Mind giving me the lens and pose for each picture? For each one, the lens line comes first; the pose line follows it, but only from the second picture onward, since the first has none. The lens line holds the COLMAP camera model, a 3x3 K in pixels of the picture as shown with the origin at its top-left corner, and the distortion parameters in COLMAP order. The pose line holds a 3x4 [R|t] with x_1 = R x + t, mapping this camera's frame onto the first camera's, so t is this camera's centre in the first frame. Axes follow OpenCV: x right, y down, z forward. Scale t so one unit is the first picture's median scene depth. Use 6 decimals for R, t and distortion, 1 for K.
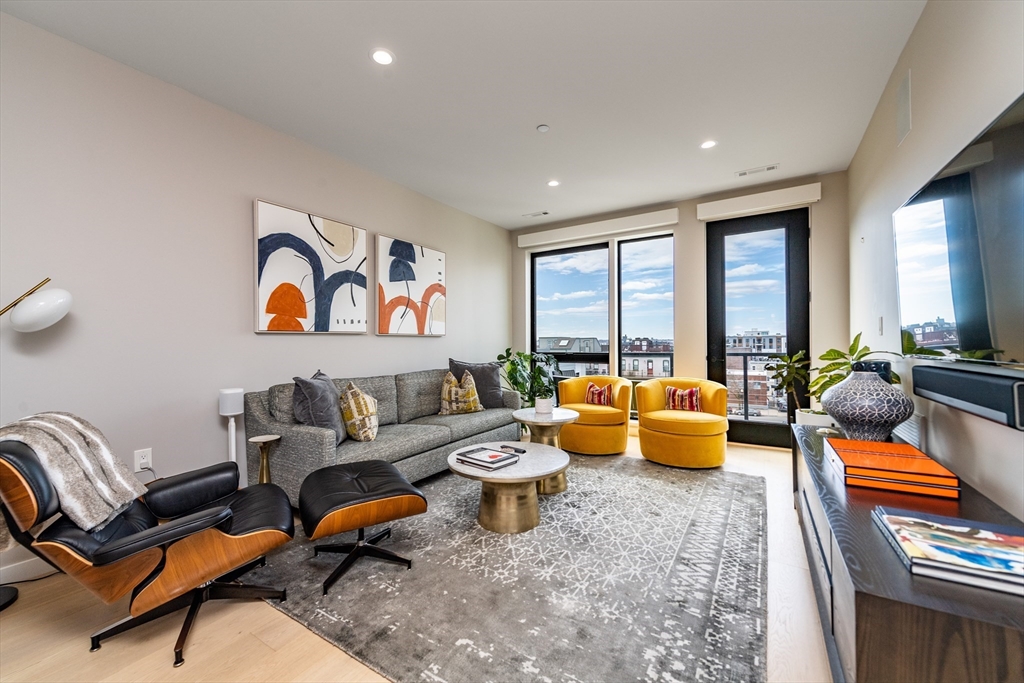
lens RADIAL K [[406.6, 0, 504.4], [0, 406.6, 338.5], [0, 0, 1]] dist [-0.002659, -0.000003]
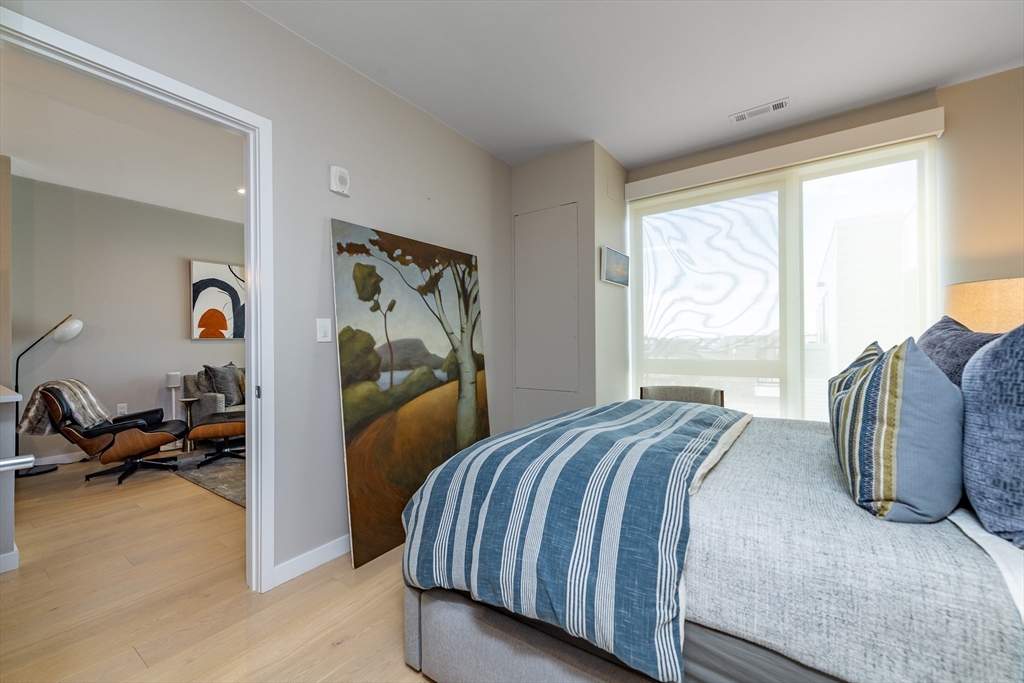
lens RADIAL K [[406.6, 0, 508.3], [0, 406.6, 343.3], [0, 0, 1]] dist [-0.002659, -0.000003]
pose [[0.998595, -0.000377, -0.052980, 0.785687], [0.001892, 0.999591, 0.028542, -0.044158], [0.052948, -0.028603, 0.998188, -0.612150]]
